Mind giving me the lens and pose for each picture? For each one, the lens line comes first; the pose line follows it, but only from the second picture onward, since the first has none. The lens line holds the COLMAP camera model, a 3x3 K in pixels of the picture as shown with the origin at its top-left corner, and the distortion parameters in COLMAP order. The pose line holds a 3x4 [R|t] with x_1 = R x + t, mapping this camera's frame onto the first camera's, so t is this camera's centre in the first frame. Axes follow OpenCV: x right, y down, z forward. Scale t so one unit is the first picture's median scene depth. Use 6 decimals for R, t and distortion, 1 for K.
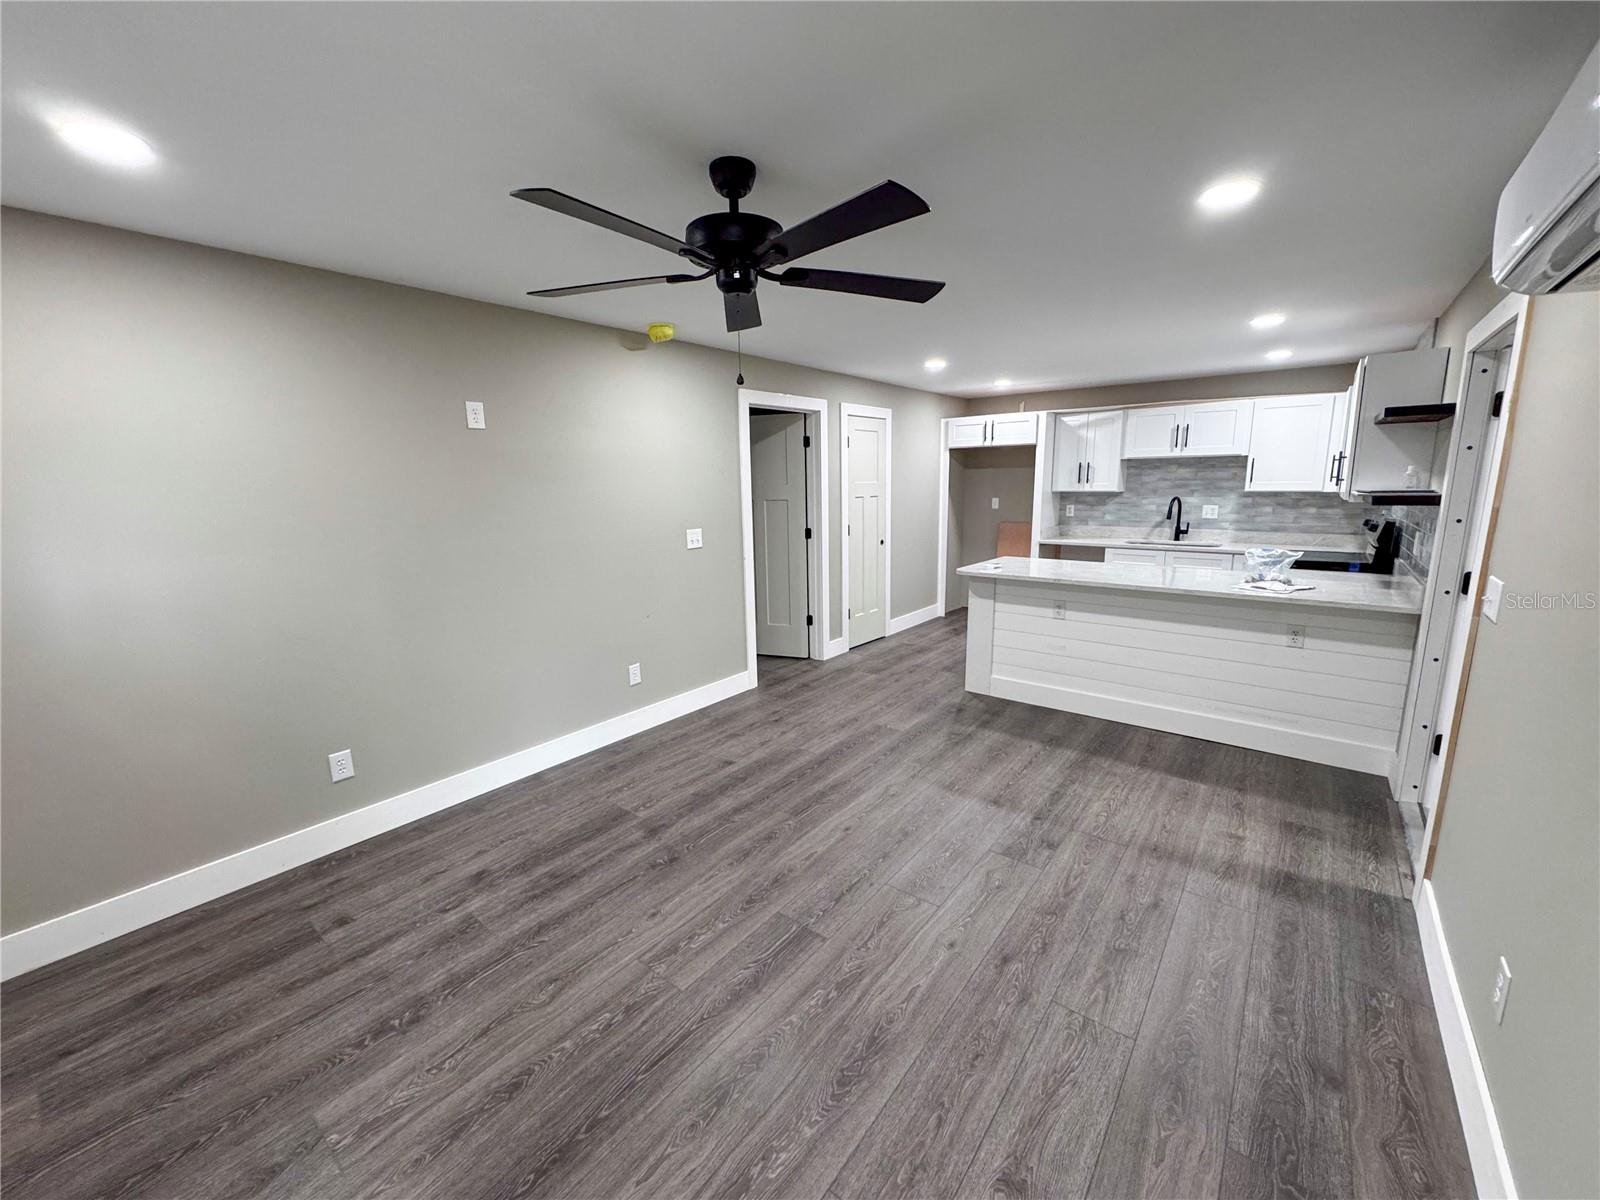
lens RADIAL K [[635.3, 0, 801.1], [0, 635.3, 595.9], [0, 0, 1]] dist [-0.002816, -0.000057]
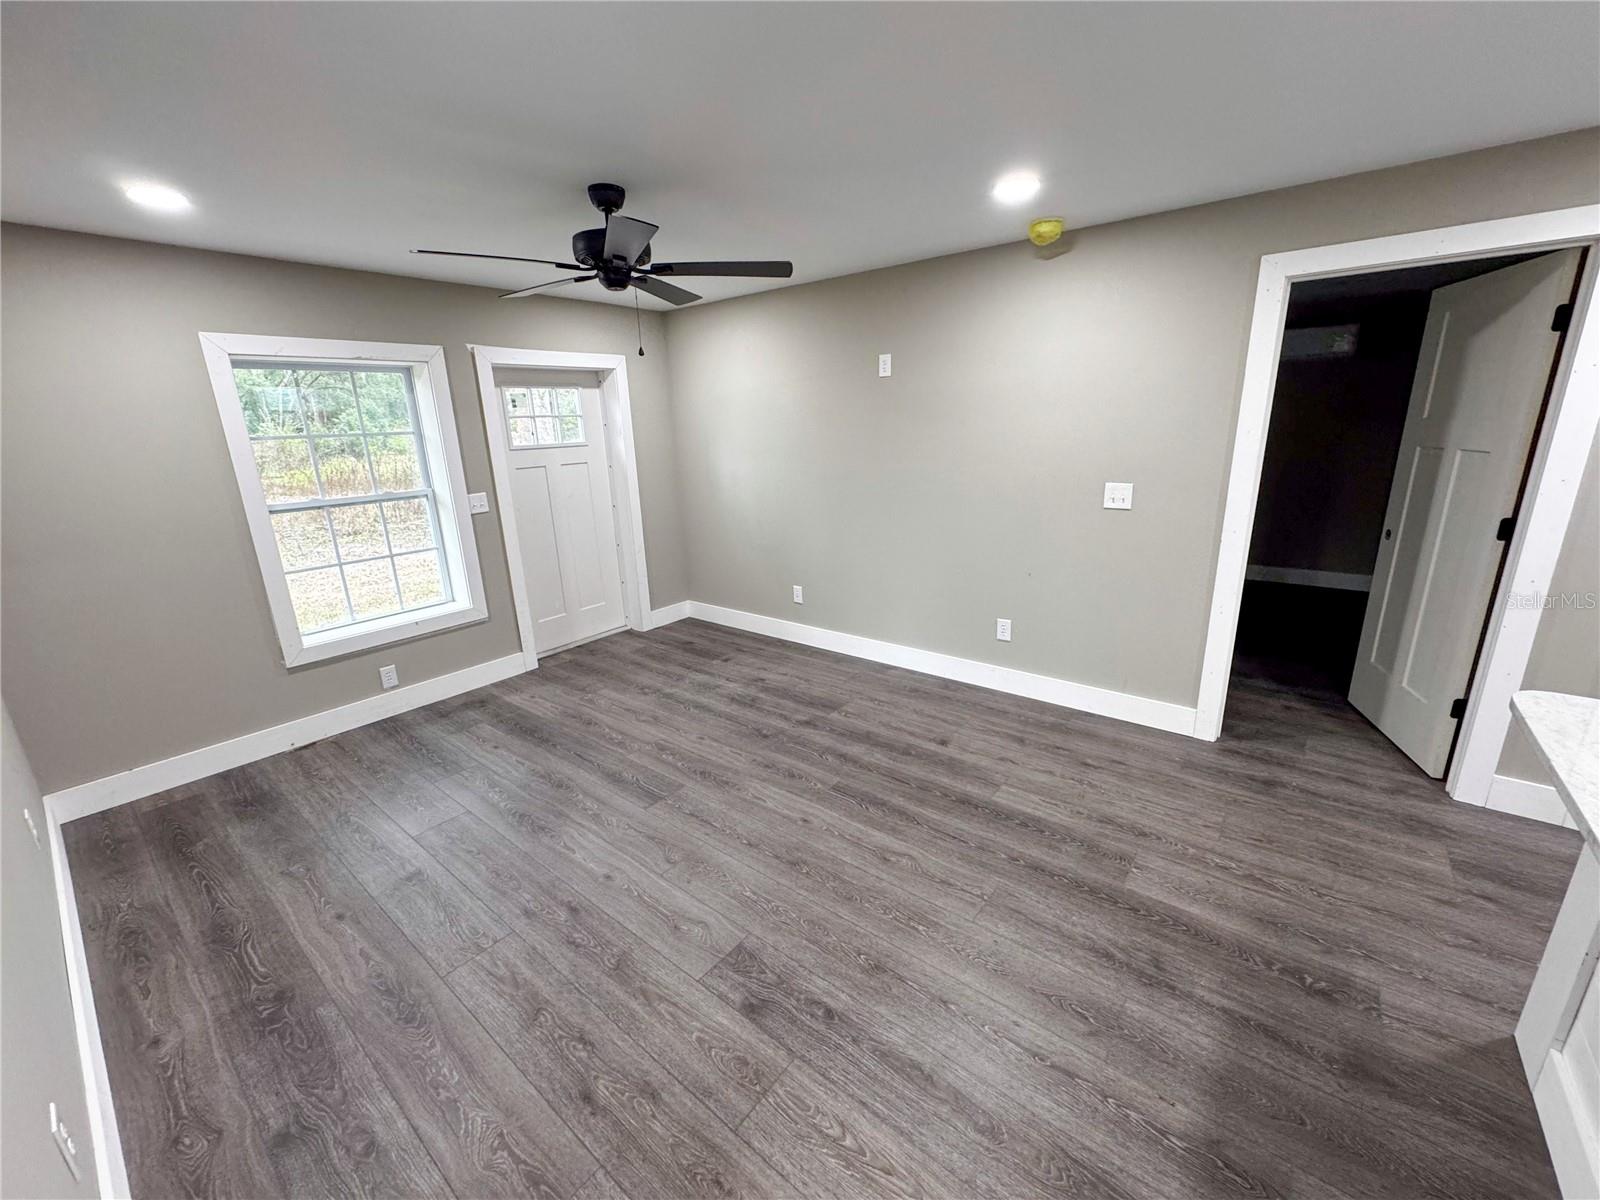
lens RADIAL K [[635.3, 0, 801.1], [0, 635.3, 595.9], [0, 0, 1]] dist [-0.002816, -0.000057]
pose [[-0.002947, 0.283104, -0.959085, 0.661275], [-0.151924, 0.947829, 0.280249, -0.149161], [0.988388, 0.146533, 0.040217, 0.704376]]
